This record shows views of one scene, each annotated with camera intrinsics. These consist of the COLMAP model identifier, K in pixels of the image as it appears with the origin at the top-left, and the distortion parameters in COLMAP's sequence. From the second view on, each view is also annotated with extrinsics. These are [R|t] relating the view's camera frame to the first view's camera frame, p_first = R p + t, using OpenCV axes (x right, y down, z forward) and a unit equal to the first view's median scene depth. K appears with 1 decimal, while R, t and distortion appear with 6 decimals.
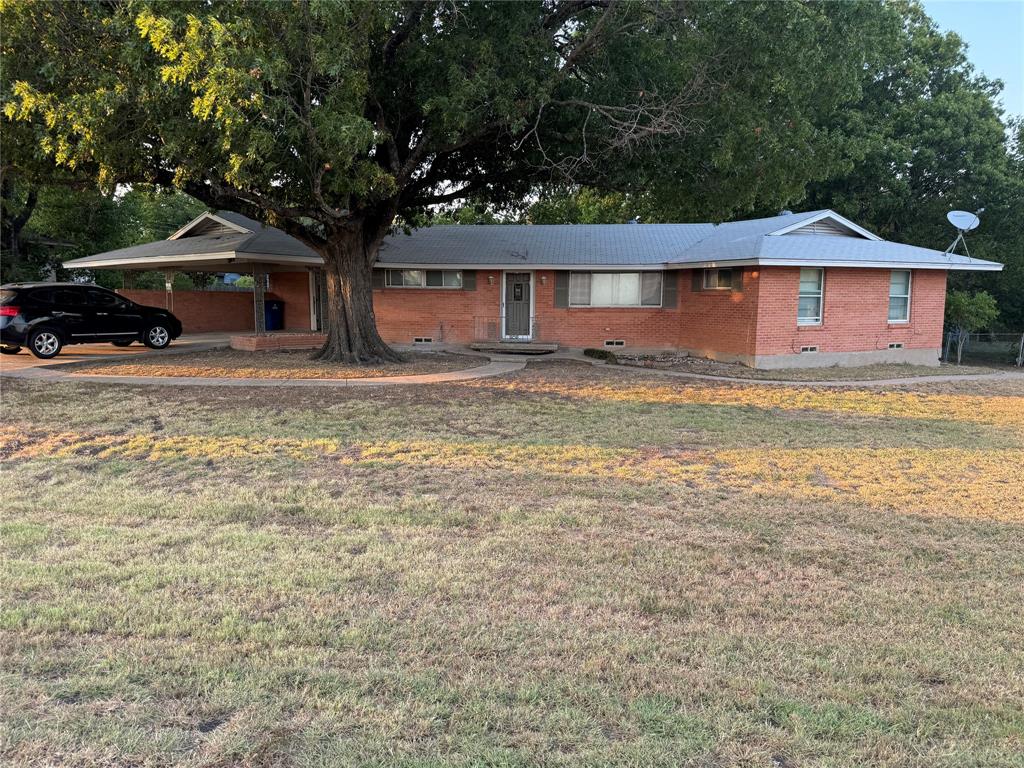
lens RADIAL K [[741.5, 0, 521.1], [0, 741.5, 408.4], [0, 0, 1]] dist [0.083600, -0.097130]
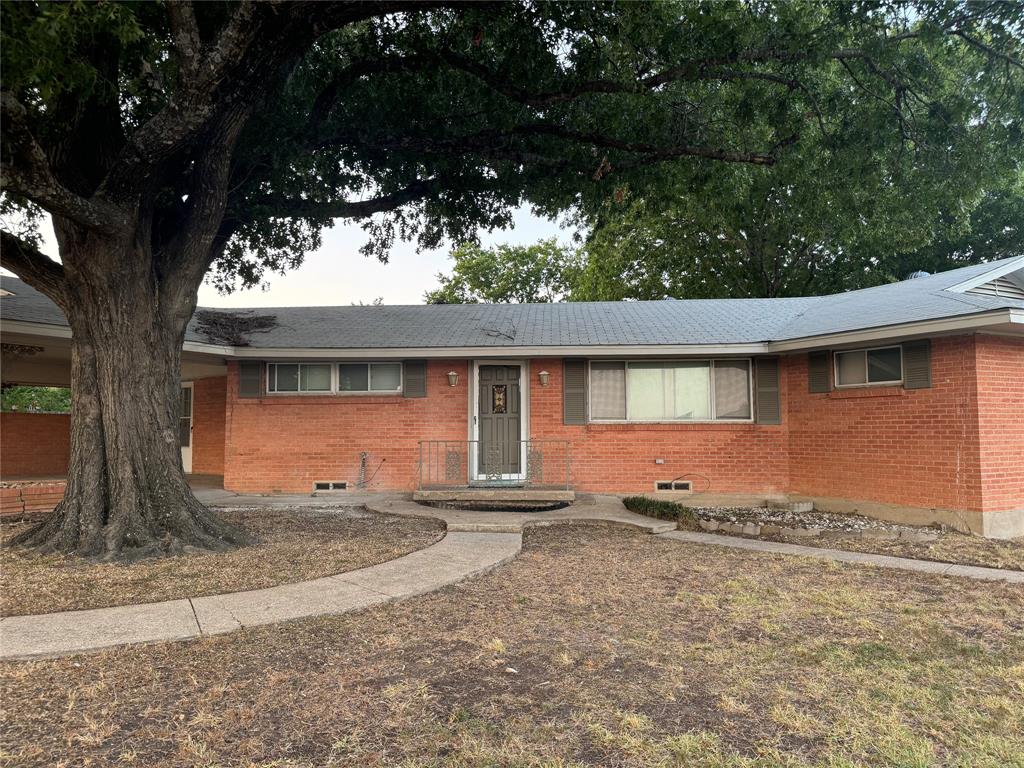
lens RADIAL K [[741.5, 0, 511.6], [0, 741.5, 381.5], [0, 0, 1]] dist [0.083600, -0.097130]
pose [[0.999606, -0.010718, 0.025925, -0.009634], [0.016063, 0.976321, -0.215729, -0.046260], [-0.022999, 0.216061, 0.976109, 0.443186]]
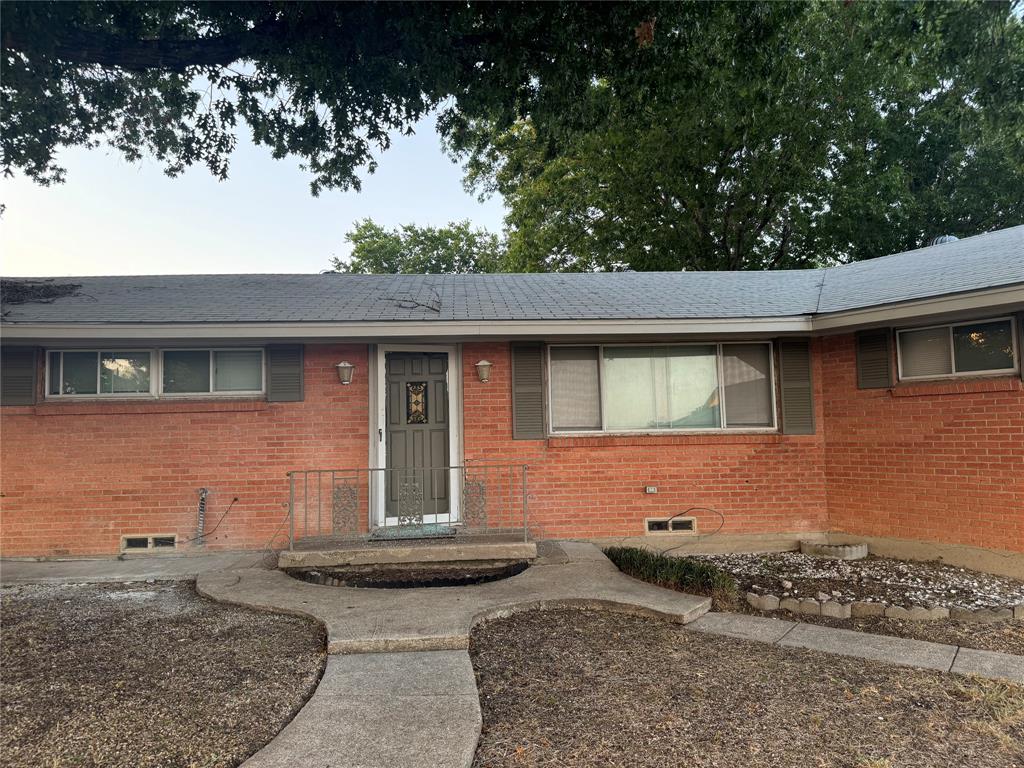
lens RADIAL K [[741.5, 0, 514.8], [0, 741.5, 383.2], [0, 0, 1]] dist [0.083600, -0.097130]
pose [[0.987264, -0.018870, 0.157967, -0.014845], [0.052530, 0.975916, -0.211727, -0.082886], [-0.150167, 0.217328, 0.964478, 0.626955]]
